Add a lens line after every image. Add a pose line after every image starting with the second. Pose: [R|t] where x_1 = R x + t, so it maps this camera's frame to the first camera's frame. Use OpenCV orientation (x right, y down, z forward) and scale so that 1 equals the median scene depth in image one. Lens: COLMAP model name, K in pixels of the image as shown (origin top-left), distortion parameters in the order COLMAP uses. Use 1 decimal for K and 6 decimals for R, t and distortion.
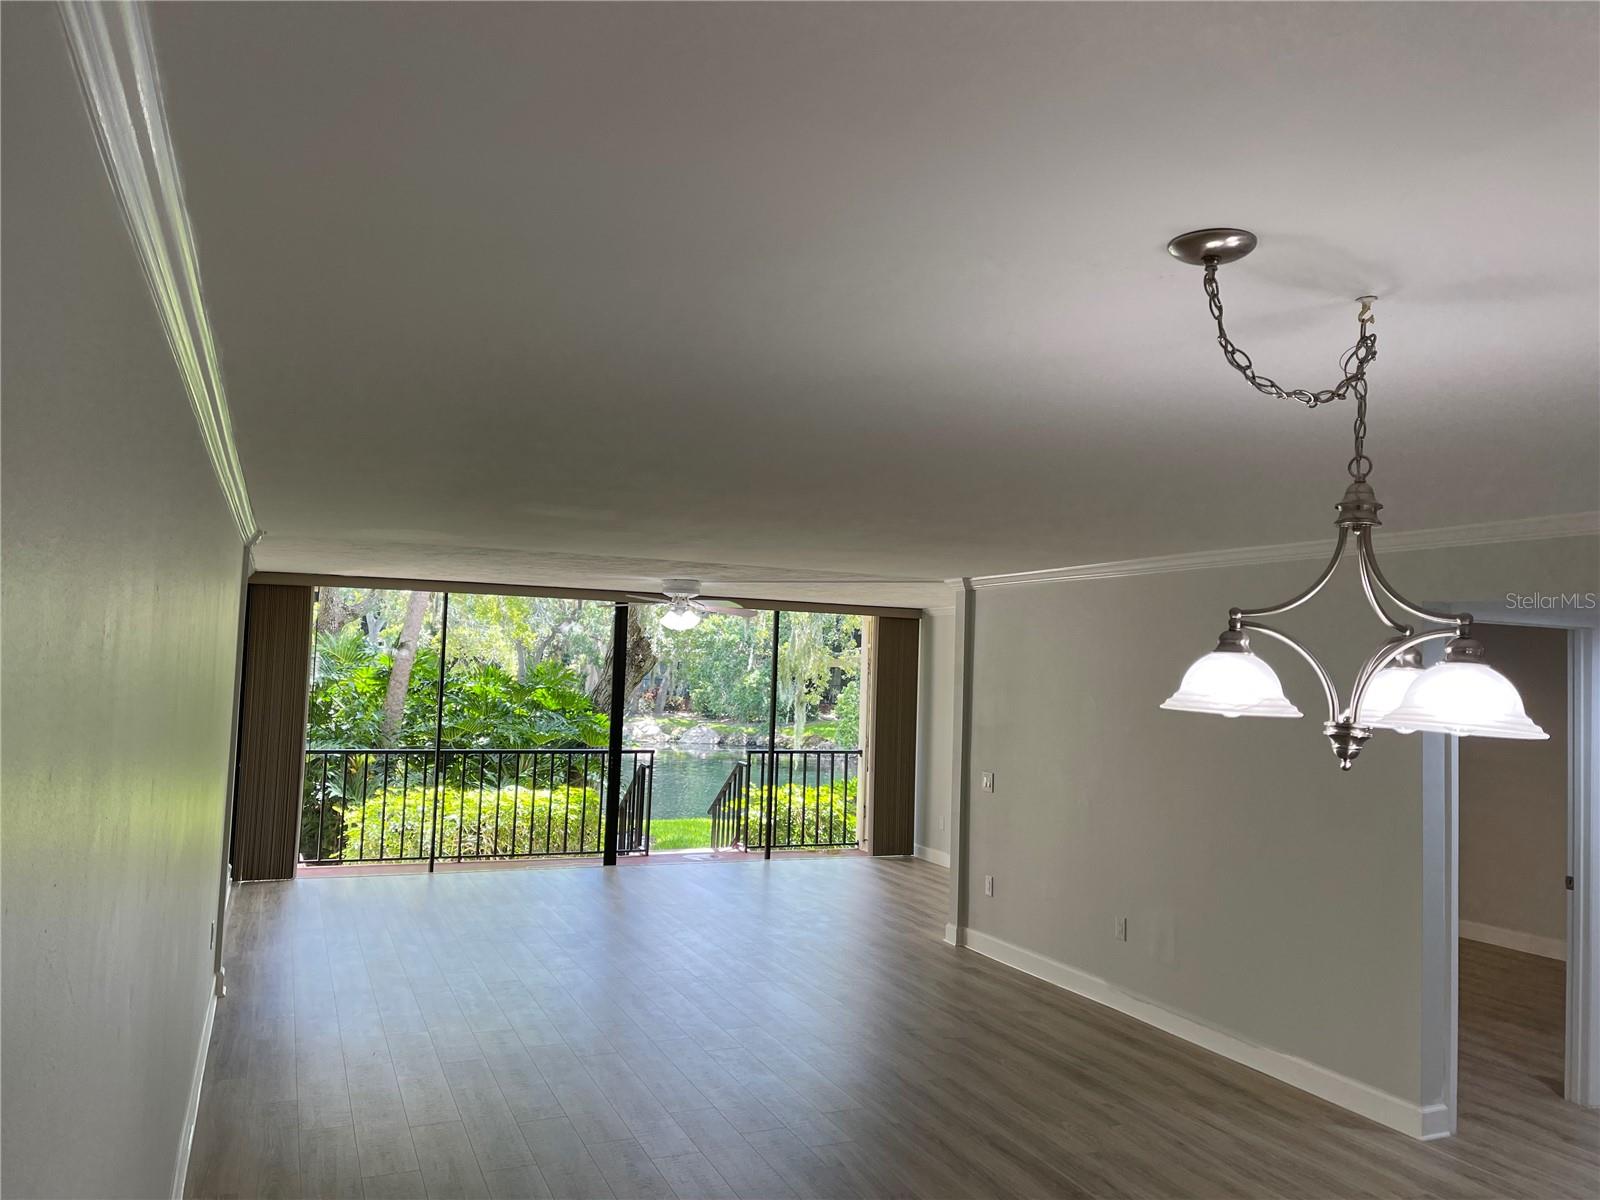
lens RADIAL K [[1217.3, 0, 811.7], [0, 1217.3, 609.8], [0, 0, 1]] dist [0.042562, -0.032093]
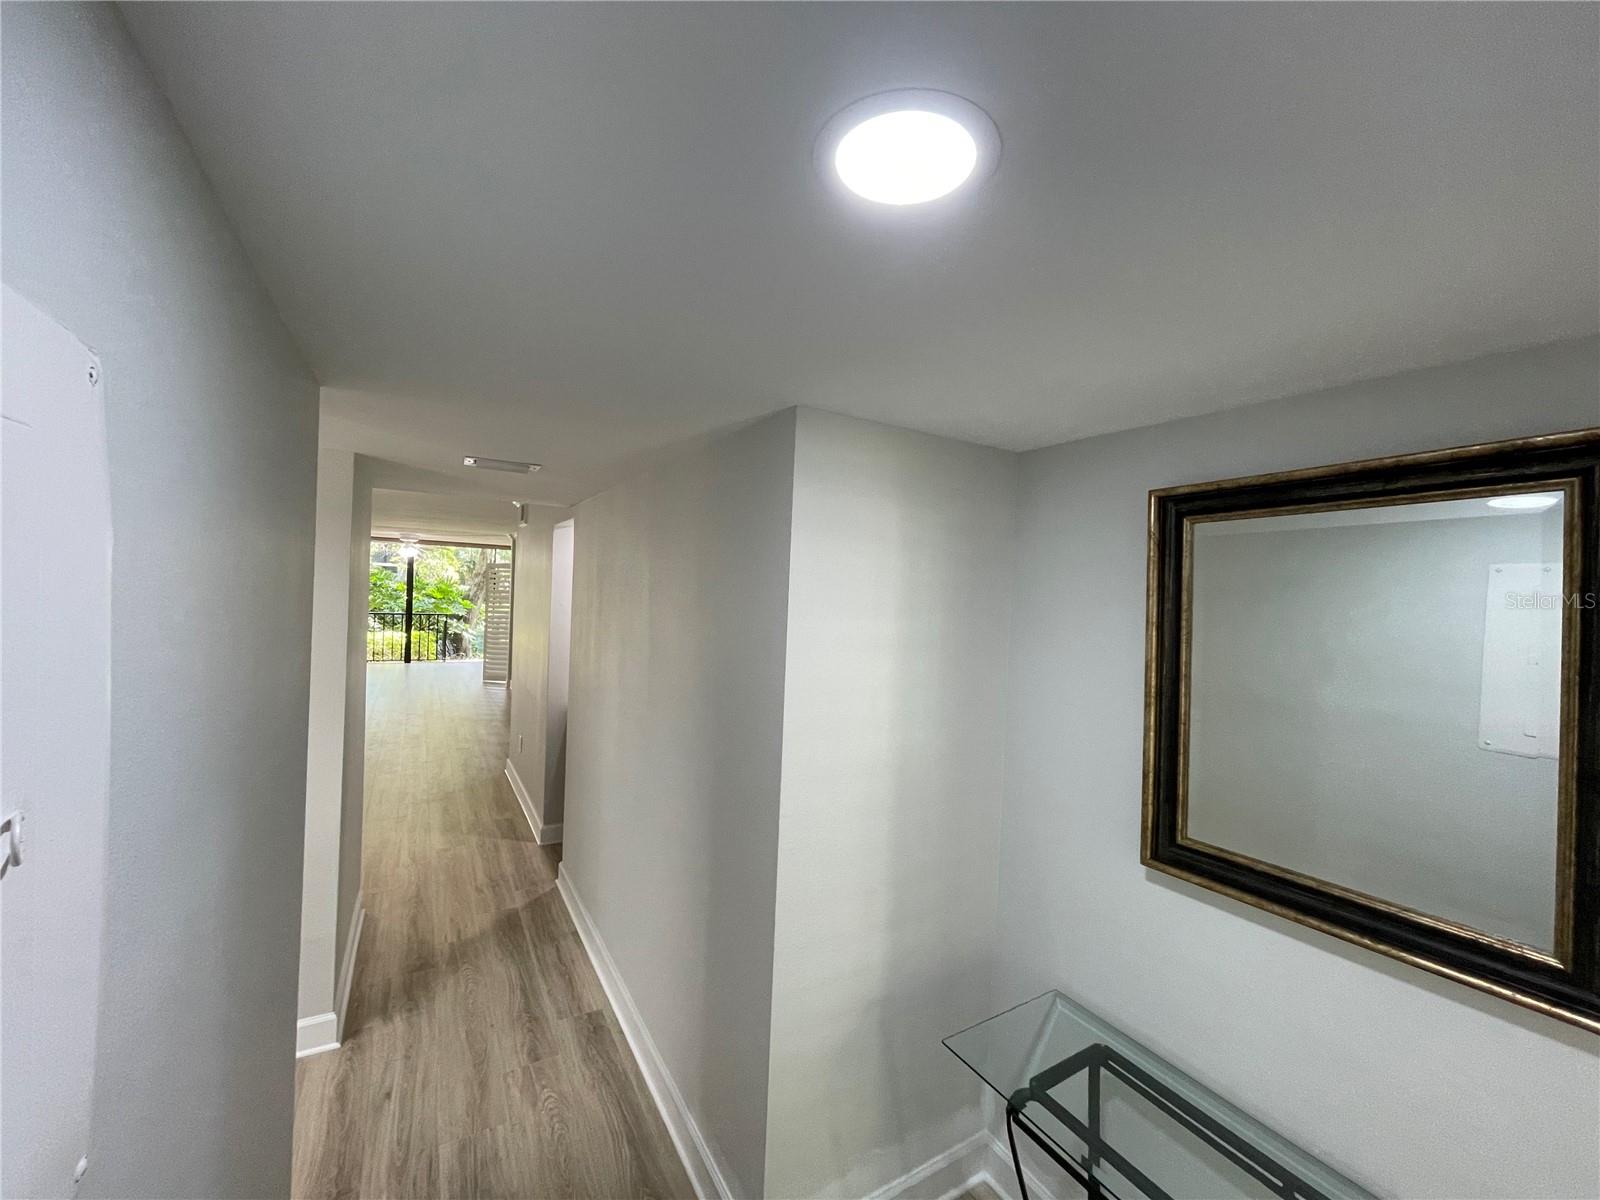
lens RADIAL K [[646.4, 0, 800.0], [0, 646.4, 600.0], [0, 0, 1]] dist [-0.001777, -0.000100]
pose [[0.993009, 0.004671, 0.117950, 0.650700], [-0.012561, 0.997725, 0.066239, 0.012496], [-0.117373, -0.067258, 0.990808, -0.382654]]
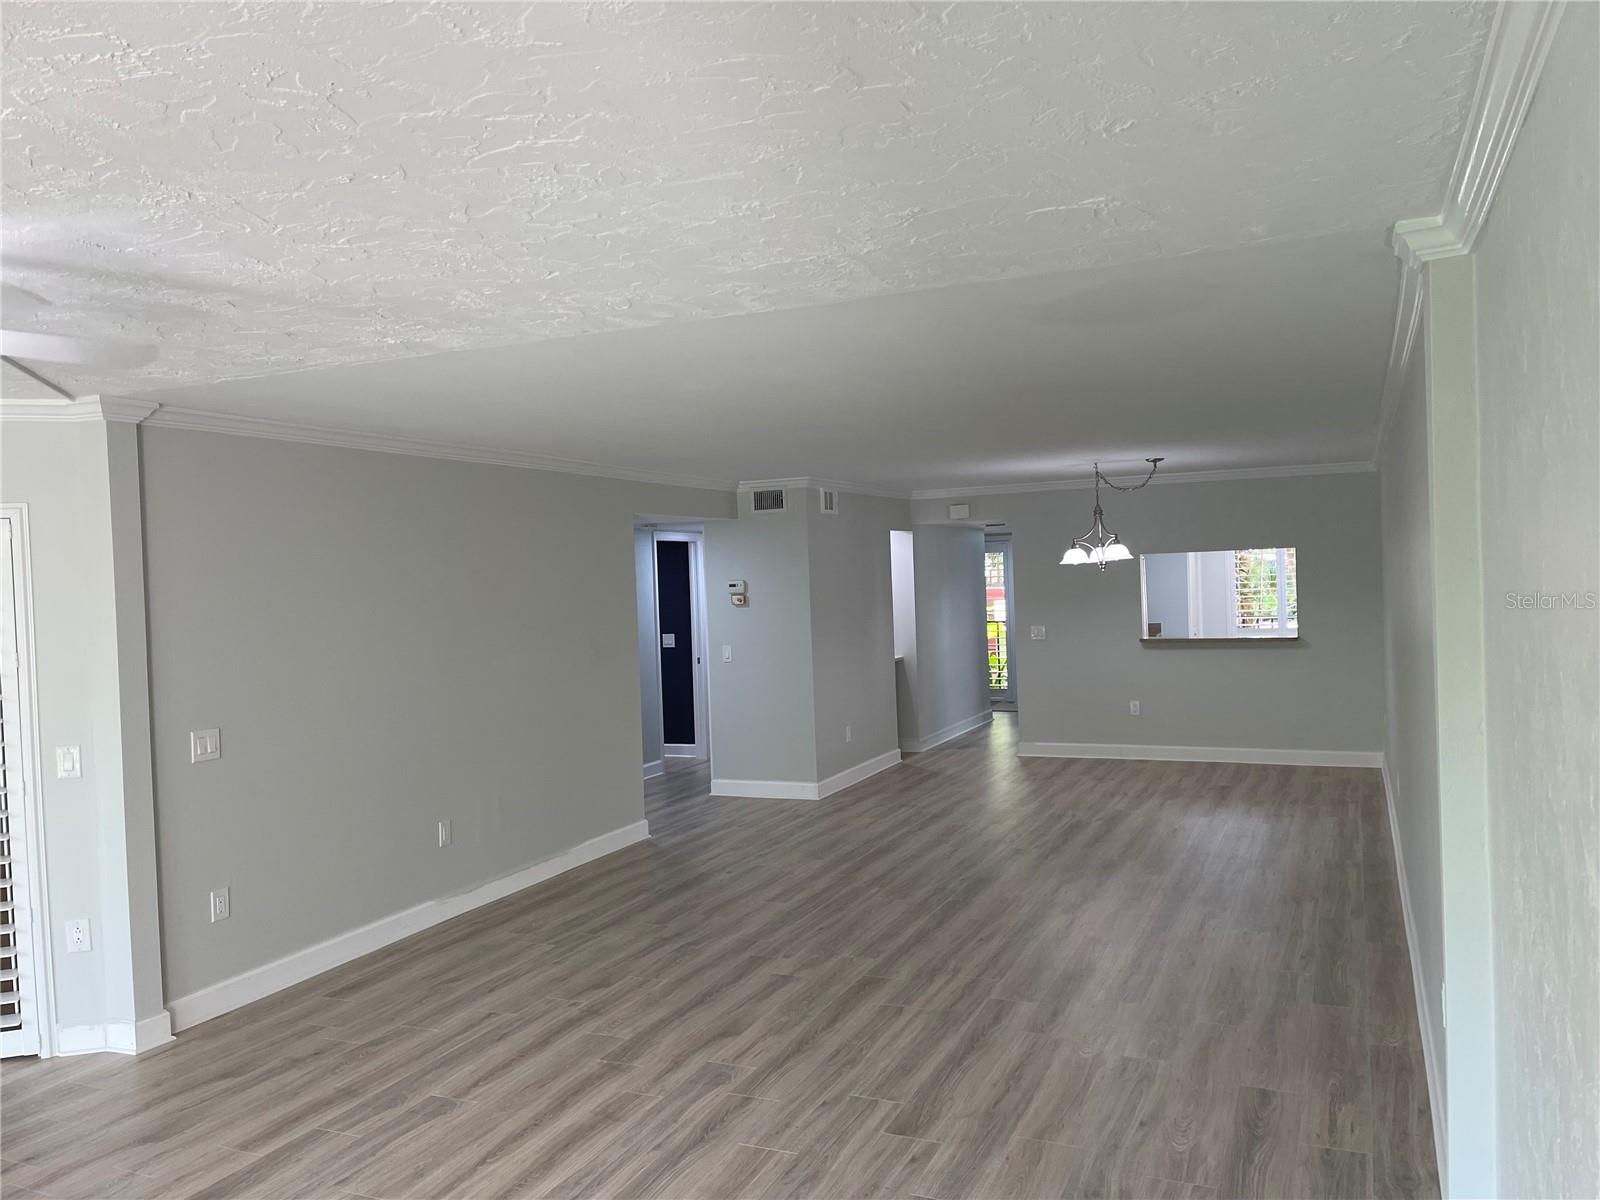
lens RADIAL K [[1217.0, 0, 816.8], [0, 1217.0, 599.9], [0, 0, 1]] dist [0.047178, -0.033959]
pose [[-0.677814, -0.026103, 0.734770, -0.624902], [-0.024187, 0.999620, 0.013200, 0.058967], [-0.734835, -0.008825, -0.678188, 1.412922]]
